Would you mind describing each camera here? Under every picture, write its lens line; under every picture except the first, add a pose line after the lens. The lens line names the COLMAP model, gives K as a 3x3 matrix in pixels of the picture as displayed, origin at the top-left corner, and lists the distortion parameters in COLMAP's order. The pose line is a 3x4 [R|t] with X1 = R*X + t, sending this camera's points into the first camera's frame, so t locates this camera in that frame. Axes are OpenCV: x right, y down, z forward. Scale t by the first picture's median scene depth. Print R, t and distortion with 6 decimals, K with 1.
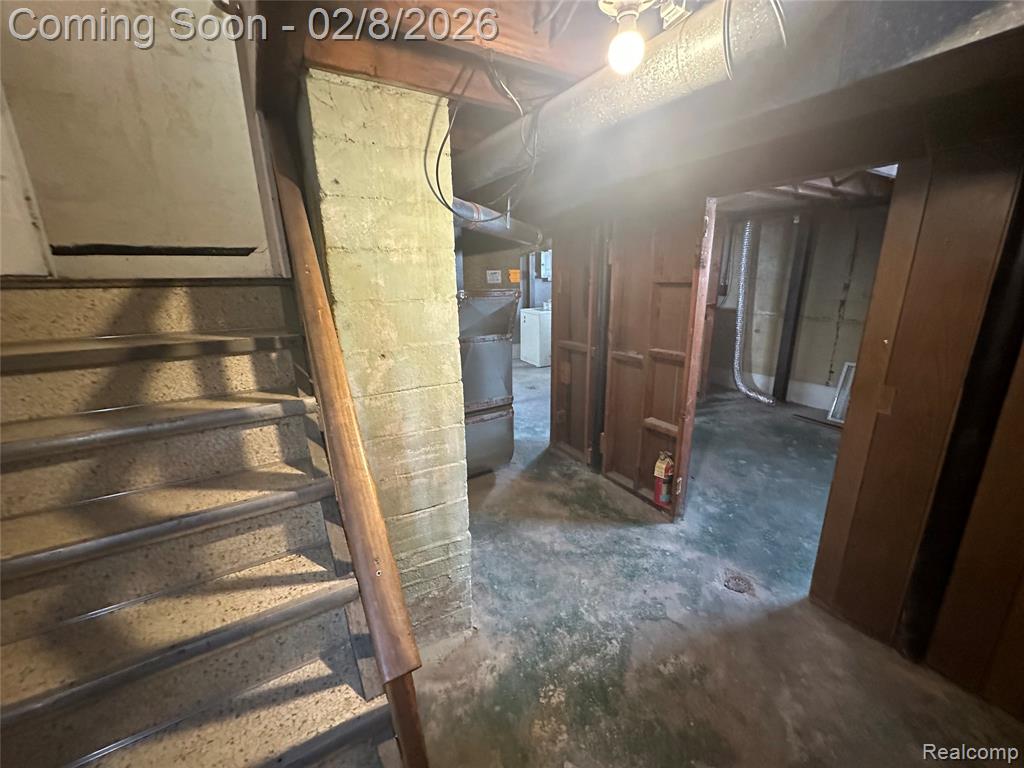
lens RADIAL K [[407.5, 0, 513.9], [0, 407.5, 386.7], [0, 0, 1]] dist [-0.004510, 0.000152]
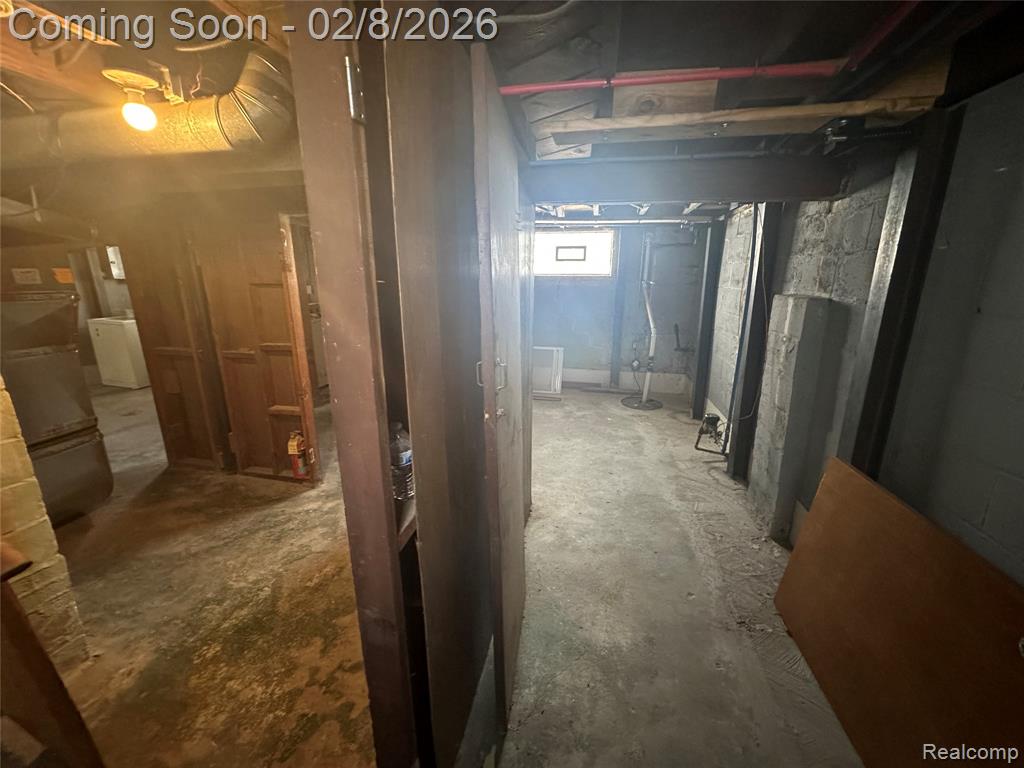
lens RADIAL K [[407.5, 0, 514.5], [0, 407.5, 383.4], [0, 0, 1]] dist [-0.004510, 0.000152]
pose [[0.681155, -0.171158, 0.711851, 0.002227], [0.181406, 0.981427, 0.062392, 0.068802], [-0.709309, 0.086636, 0.699553, -0.247391]]
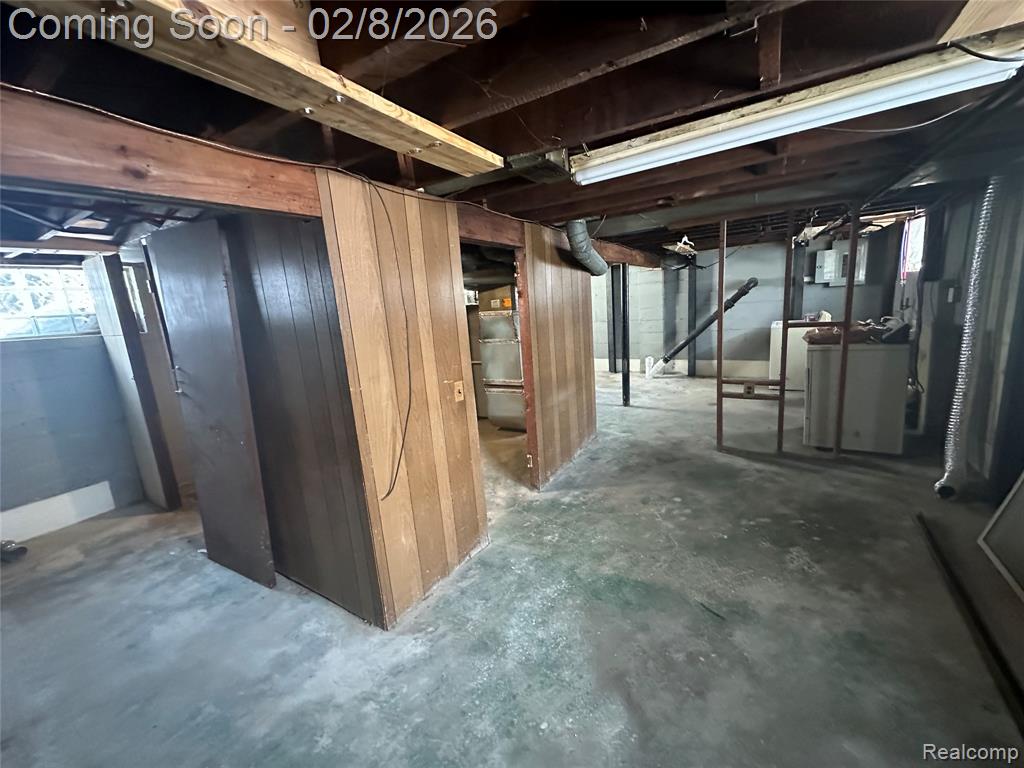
lens RADIAL K [[407.5, 0, 510.1], [0, 407.5, 381.3], [0, 0, 1]] dist [-0.004510, 0.000152]
pose [[0.450530, 0.153002, -0.879553, 1.422793], [-0.172047, 0.981617, 0.082630, -0.100118], [0.876027, 0.114097, 0.468571, 0.288408]]
